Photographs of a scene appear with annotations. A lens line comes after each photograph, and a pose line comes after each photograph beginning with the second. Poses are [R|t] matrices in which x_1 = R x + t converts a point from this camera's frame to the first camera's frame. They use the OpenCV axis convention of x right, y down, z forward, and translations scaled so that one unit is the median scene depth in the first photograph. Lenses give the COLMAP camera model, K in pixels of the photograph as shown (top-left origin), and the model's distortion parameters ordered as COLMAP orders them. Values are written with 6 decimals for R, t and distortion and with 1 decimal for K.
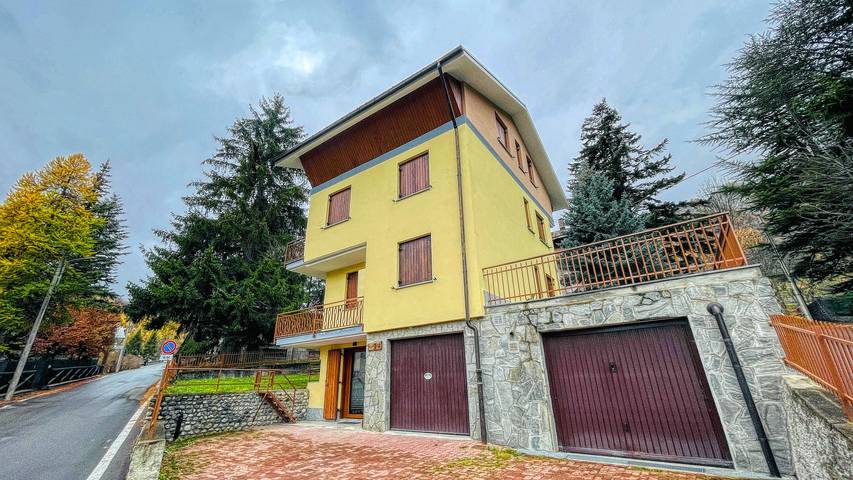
lens RADIAL K [[348.2, 0, 423.3], [0, 348.2, 239.0], [0, 0, 1]] dist [-0.001459, -0.000017]
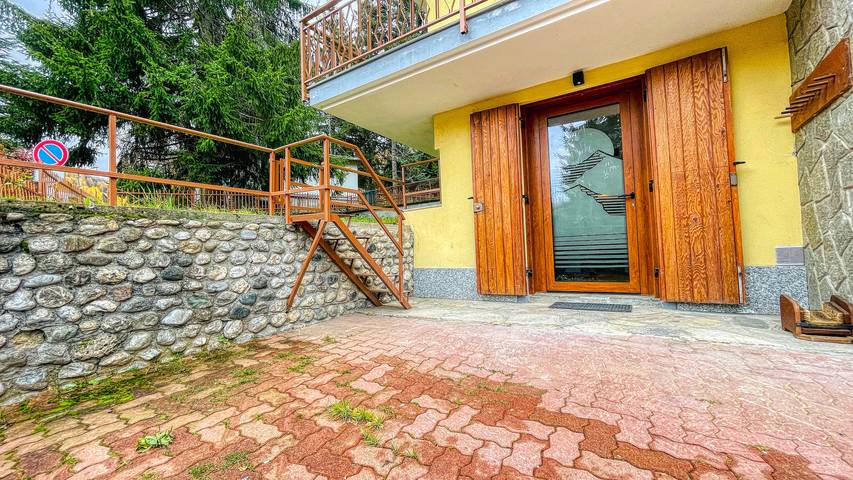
lens RADIAL K [[348.2, 0, 427.9], [0, 348.2, 239.0], [0, 0, 1]] dist [-0.001459, -0.000017]
pose [[0.998583, -0.012076, 0.051826, -0.382778], [-0.006794, 0.937010, 0.349237, 0.360428], [-0.052779, -0.349094, 0.935600, 0.734070]]
